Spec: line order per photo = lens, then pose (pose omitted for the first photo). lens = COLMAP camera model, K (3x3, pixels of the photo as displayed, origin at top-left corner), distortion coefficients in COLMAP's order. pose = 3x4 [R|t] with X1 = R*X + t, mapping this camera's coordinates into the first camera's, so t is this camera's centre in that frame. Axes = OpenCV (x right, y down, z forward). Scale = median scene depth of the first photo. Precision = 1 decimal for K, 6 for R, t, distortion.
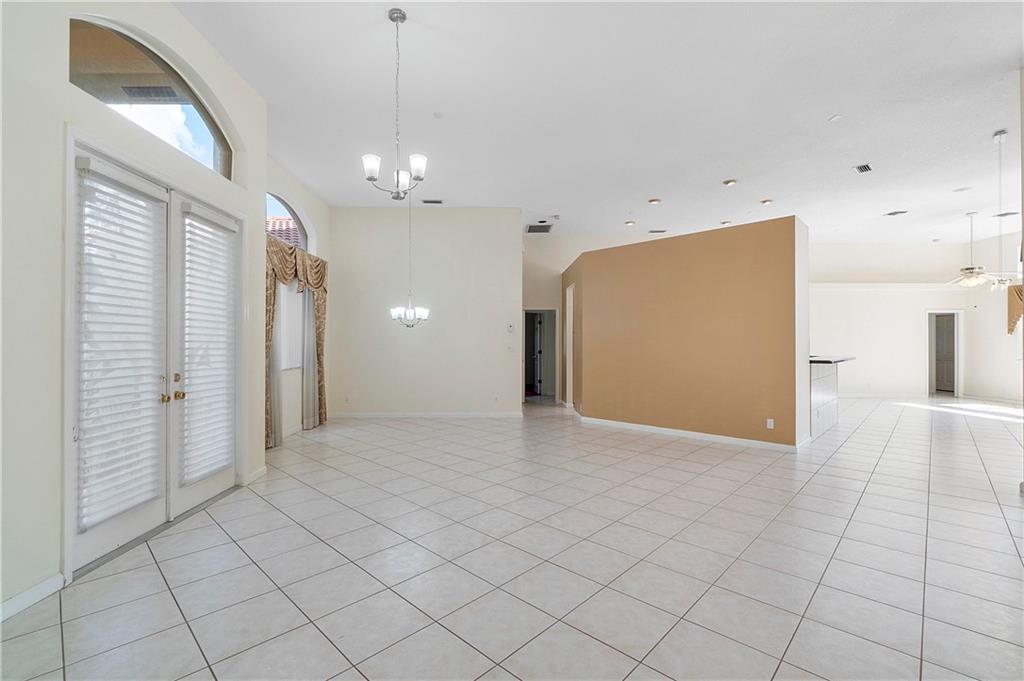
lens RADIAL K [[445.8, 0, 505.6], [0, 445.8, 341.0], [0, 0, 1]] dist [-0.003637, -0.000497]
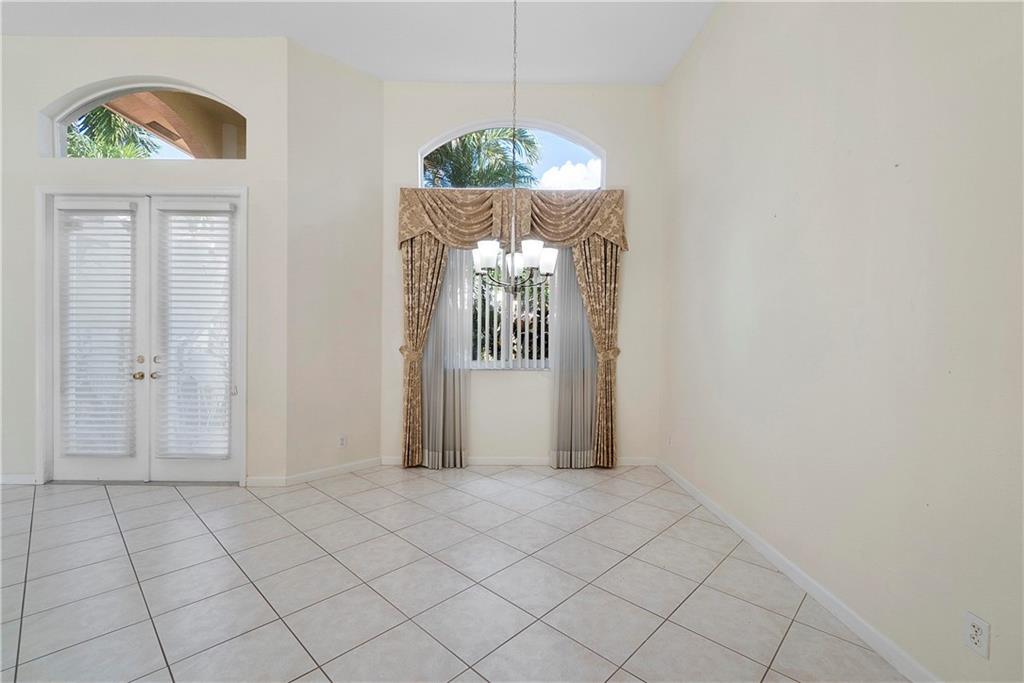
lens RADIAL K [[445.8, 0, 505.6], [0, 445.8, 342.0], [0, 0, 1]] dist [-0.003637, -0.000497]
pose [[-0.007480, 0.016912, -0.999829, 0.238014], [-0.001581, 0.999856, 0.016924, 0.009617], [0.999971, 0.001707, -0.007452, 1.151562]]
